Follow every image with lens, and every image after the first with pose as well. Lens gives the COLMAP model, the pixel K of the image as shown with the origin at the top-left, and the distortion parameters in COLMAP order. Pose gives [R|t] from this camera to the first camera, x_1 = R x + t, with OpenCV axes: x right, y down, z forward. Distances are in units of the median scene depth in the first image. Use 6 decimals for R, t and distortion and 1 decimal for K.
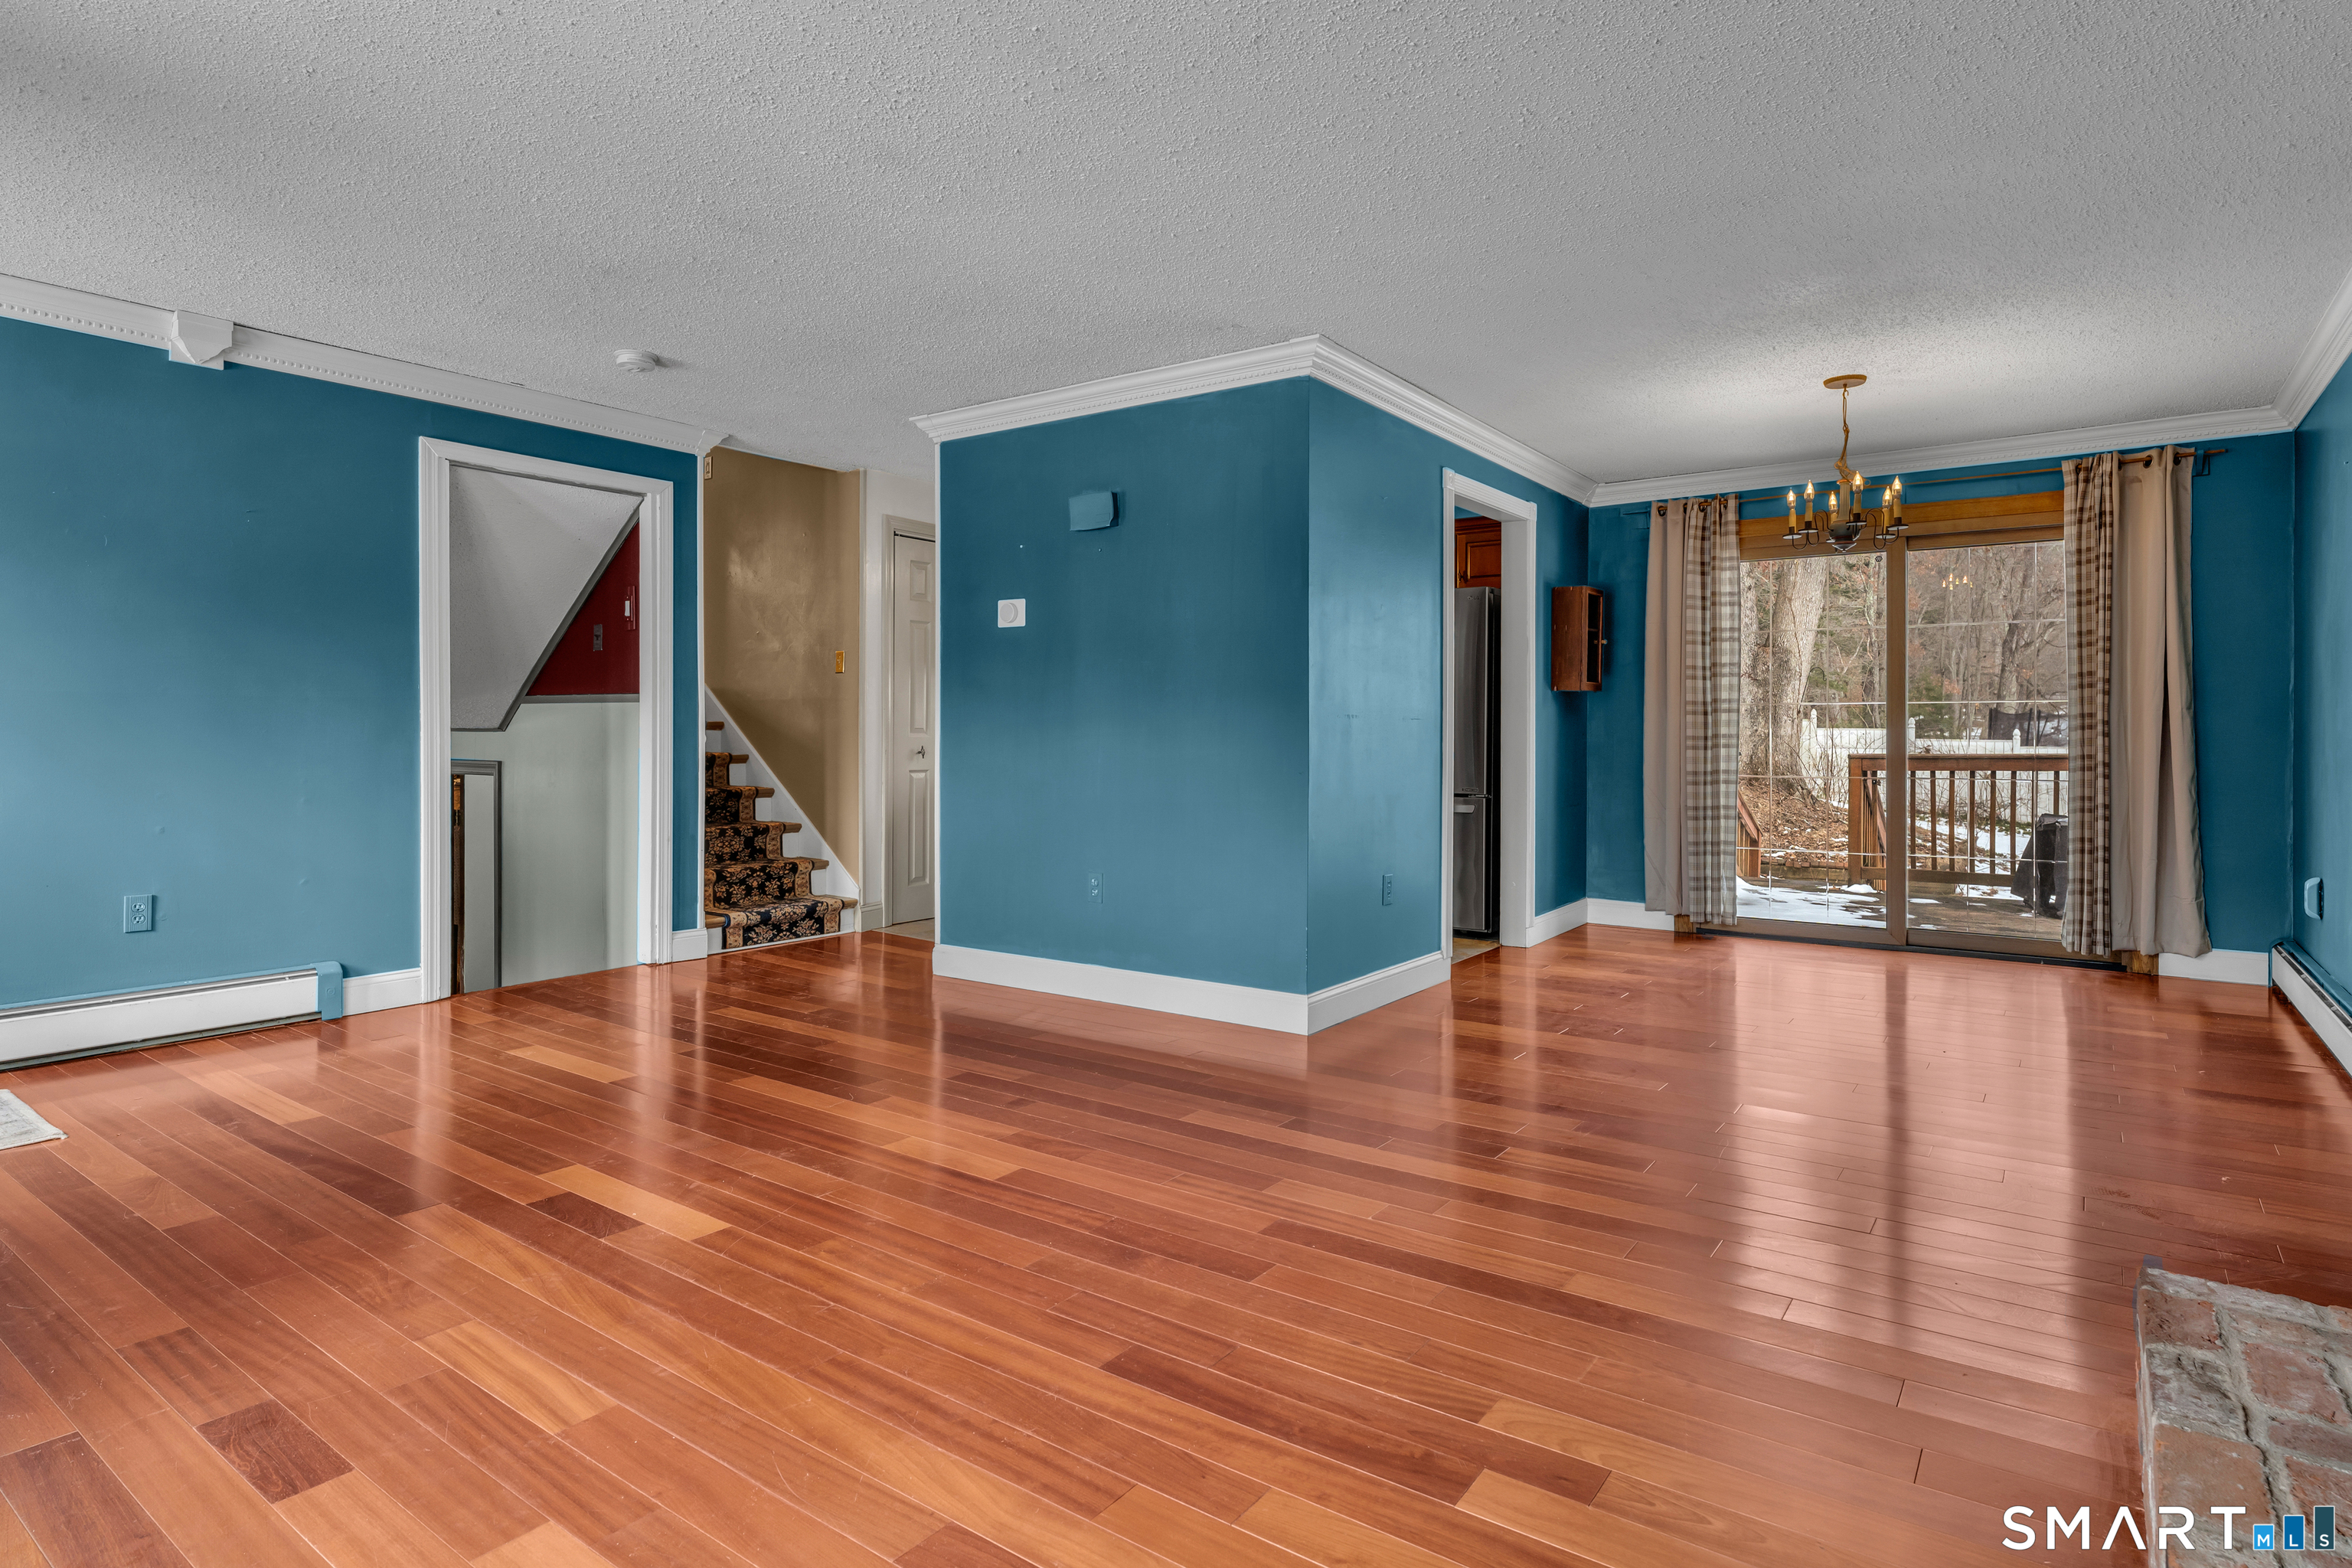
lens RADIAL K [[1247.1, 0, 1183.1], [0, 1247.1, 733.6], [0, 0, 1]] dist [-0.003480, -0.000647]
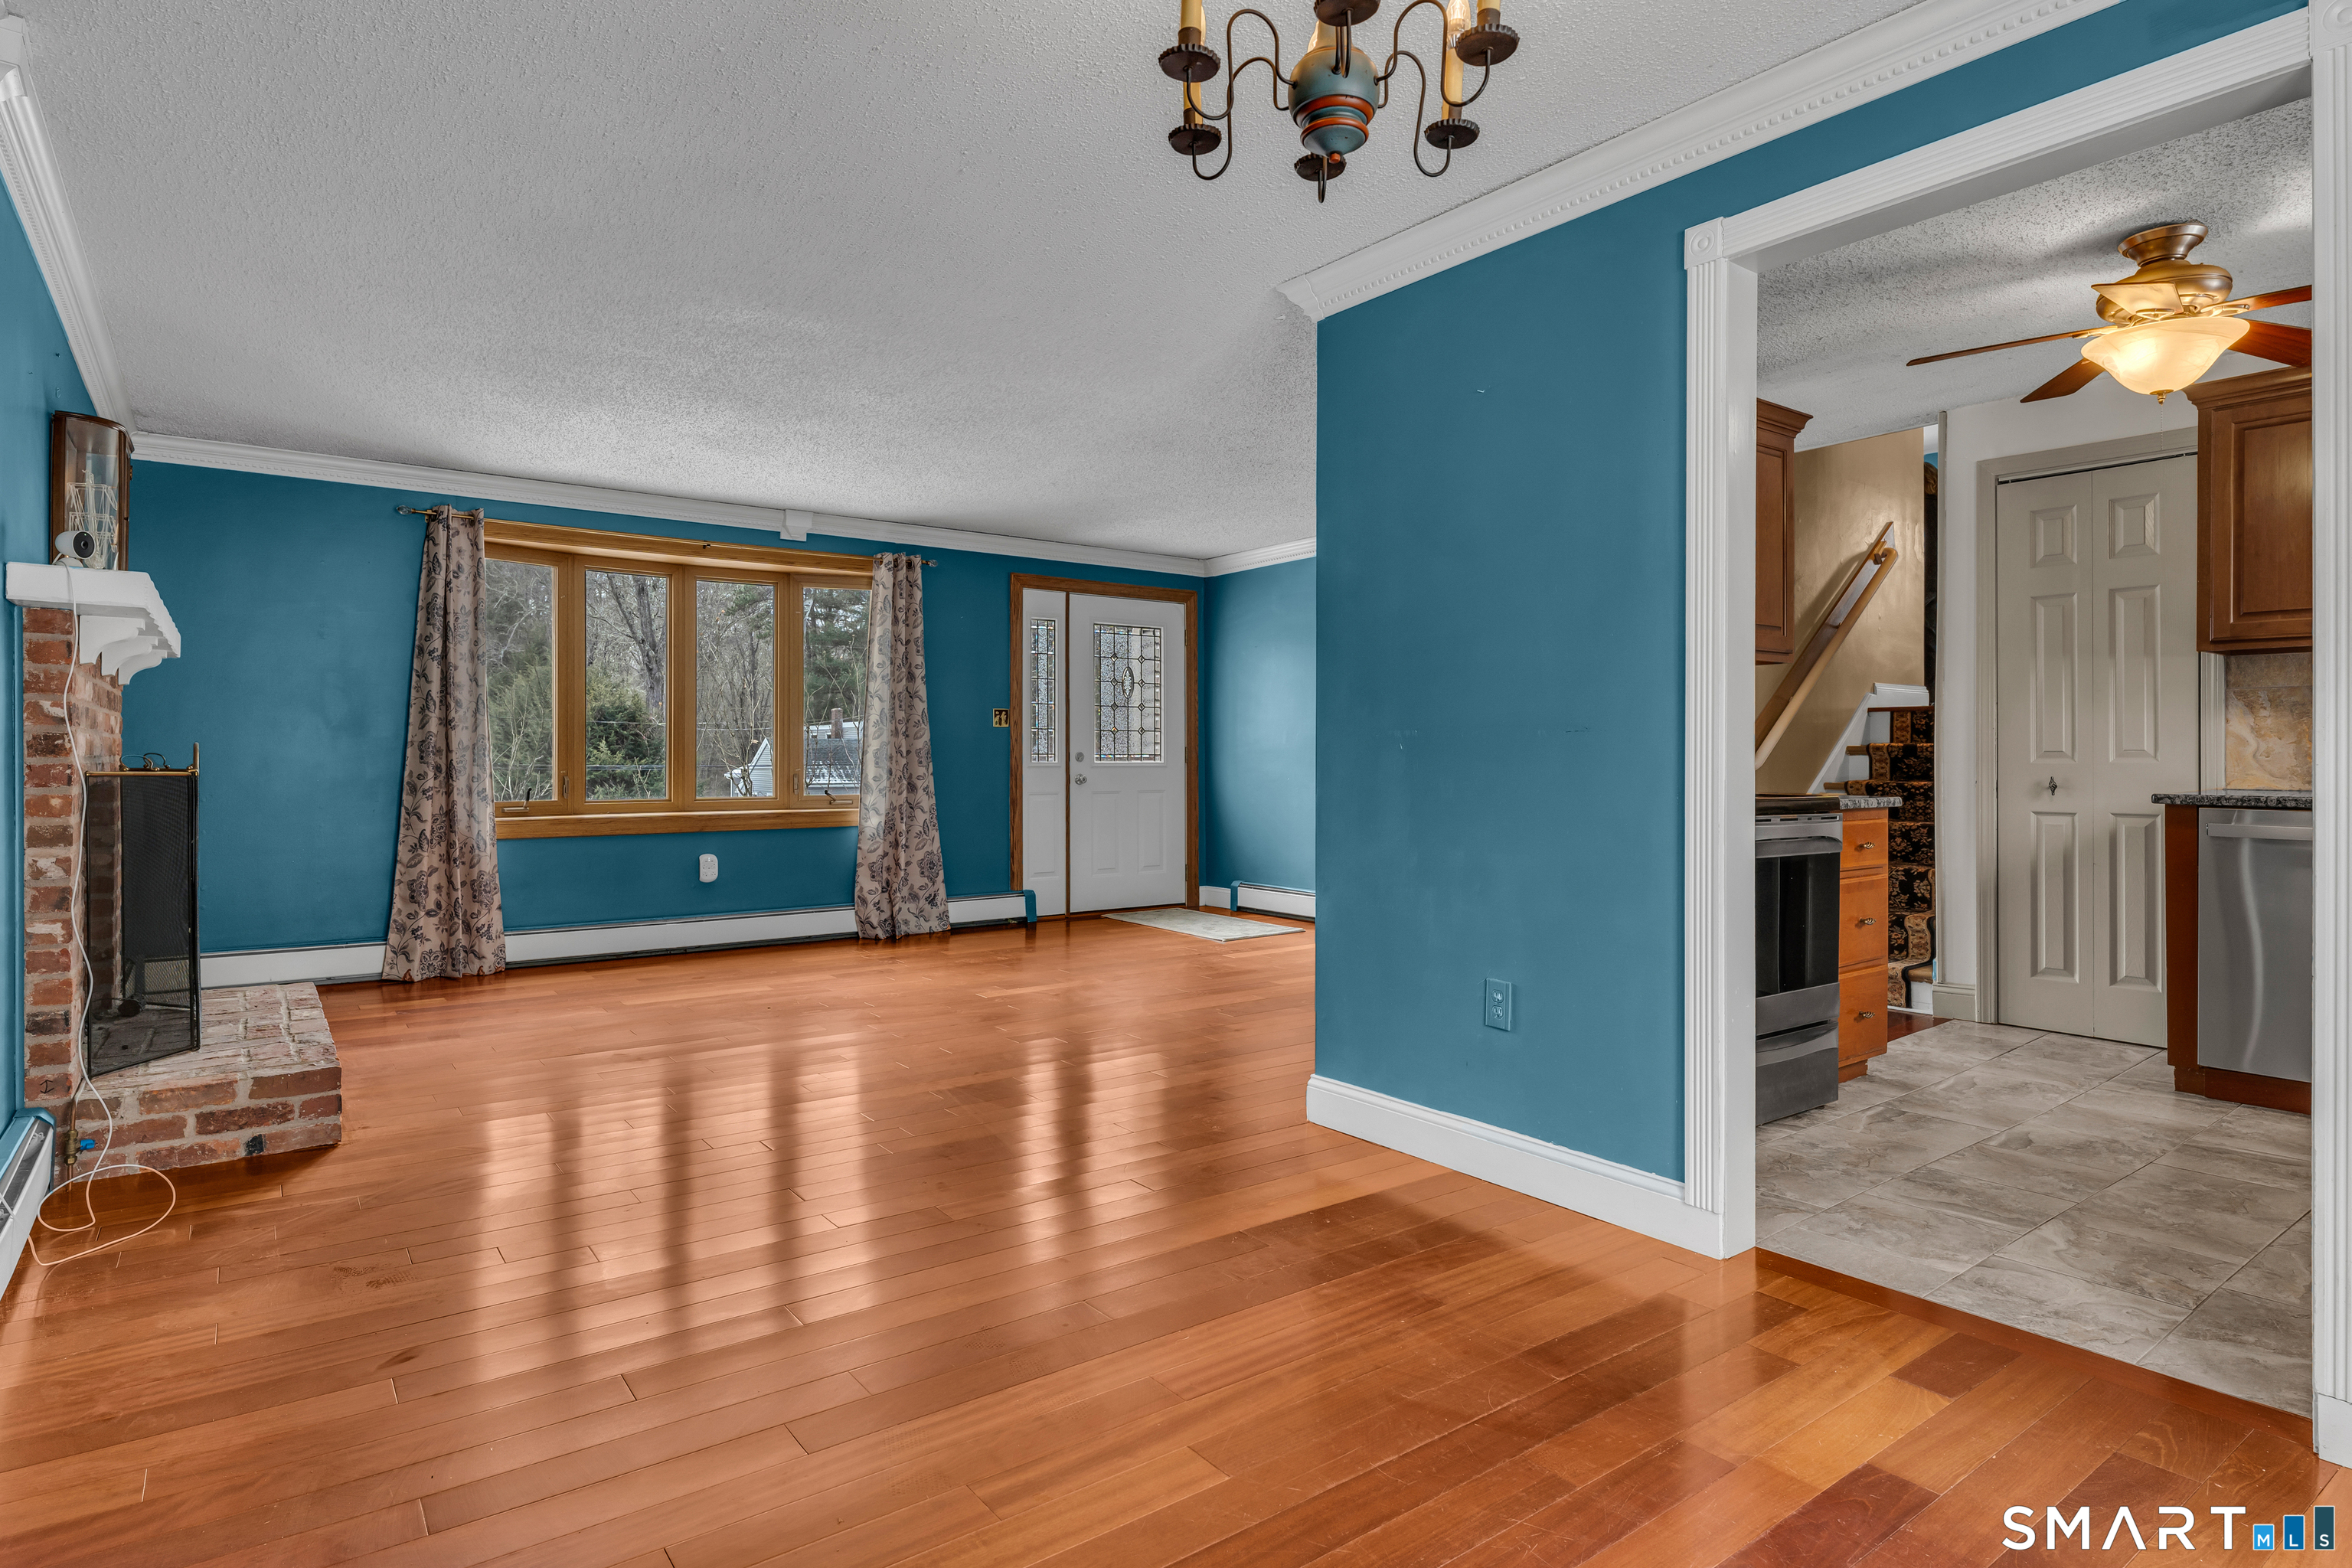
lens RADIAL K [[1254.0, 0, 1169.1], [0, 1254.0, 756.6], [0, 0, 1]] dist [-0.002203, -0.000788]
pose [[-0.301477, -0.002594, -0.953470, 0.725693], [-0.001389, 0.999996, -0.002281, 0.001058], [0.953472, 0.000637, -0.301480, 0.912898]]
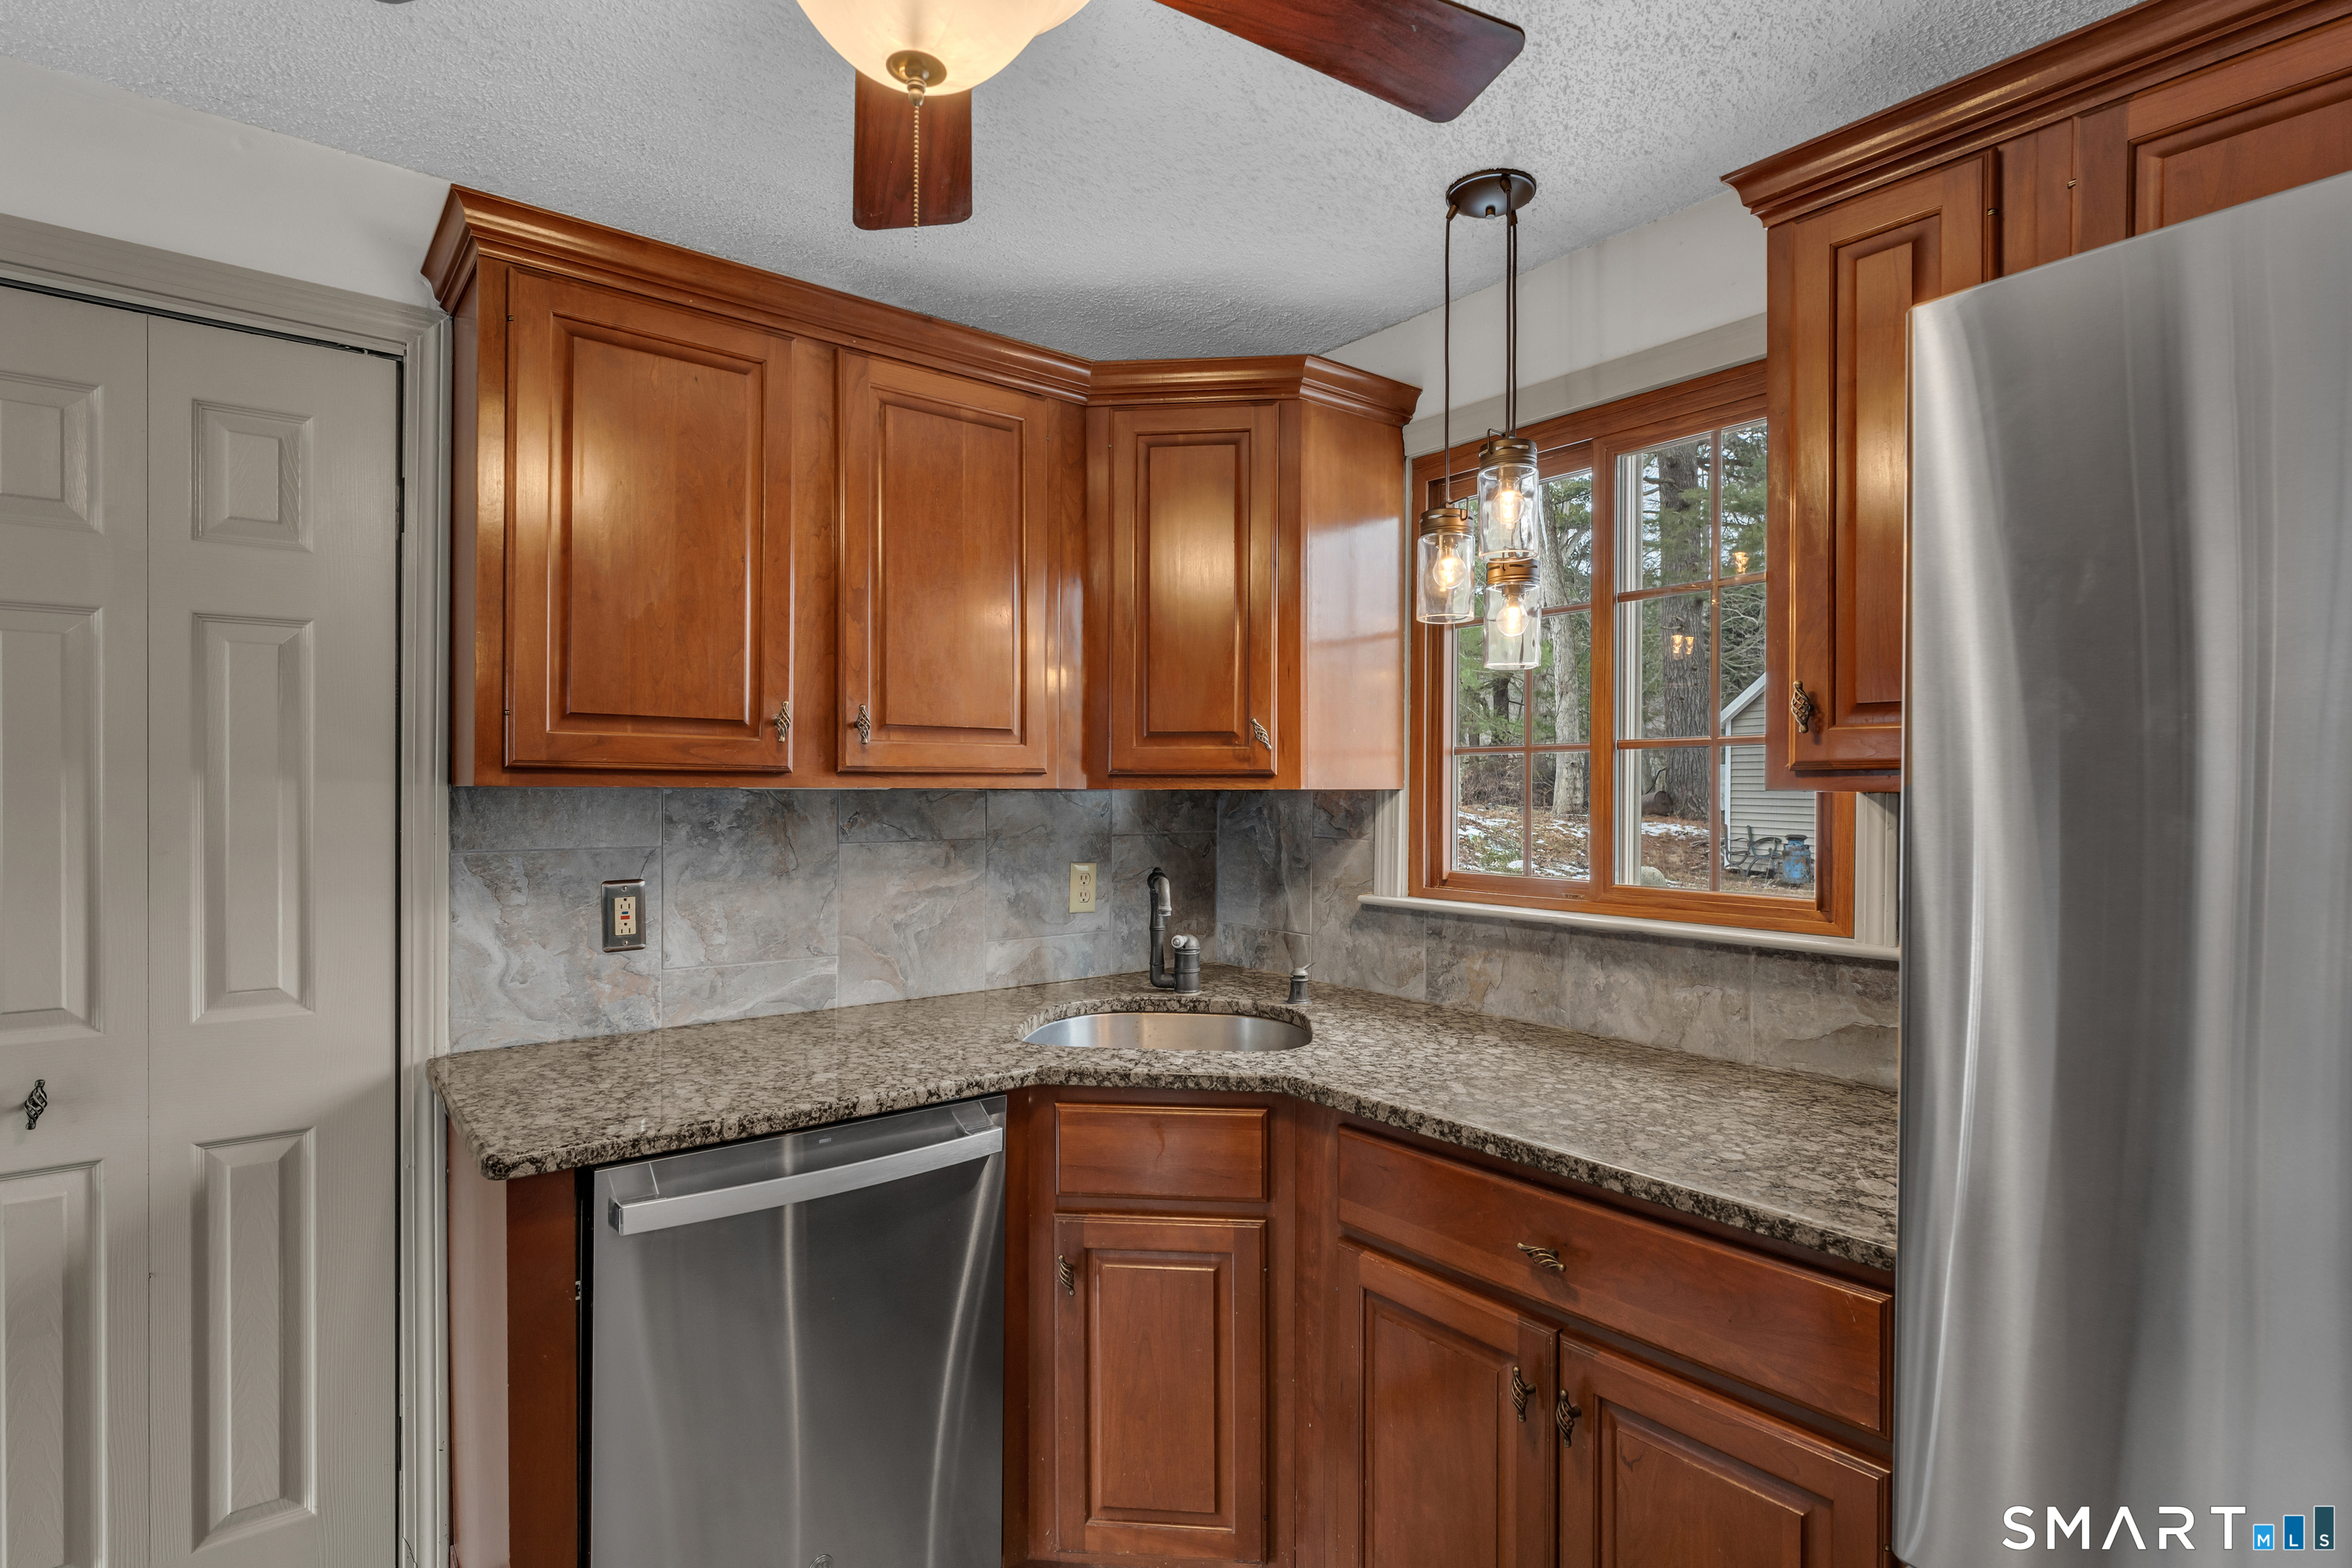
lens RADIAL K [[1158.3, 0, 1173.4], [0, 1158.3, 793.5], [0, 0, 1]] dist [-0.002052, 0.000231]
pose [[0.960512, 0.001124, -0.278236, 0.107089], [-0.000234, 0.999995, 0.003232, -0.062416], [0.278238, -0.003040, 0.960507, 1.021984]]
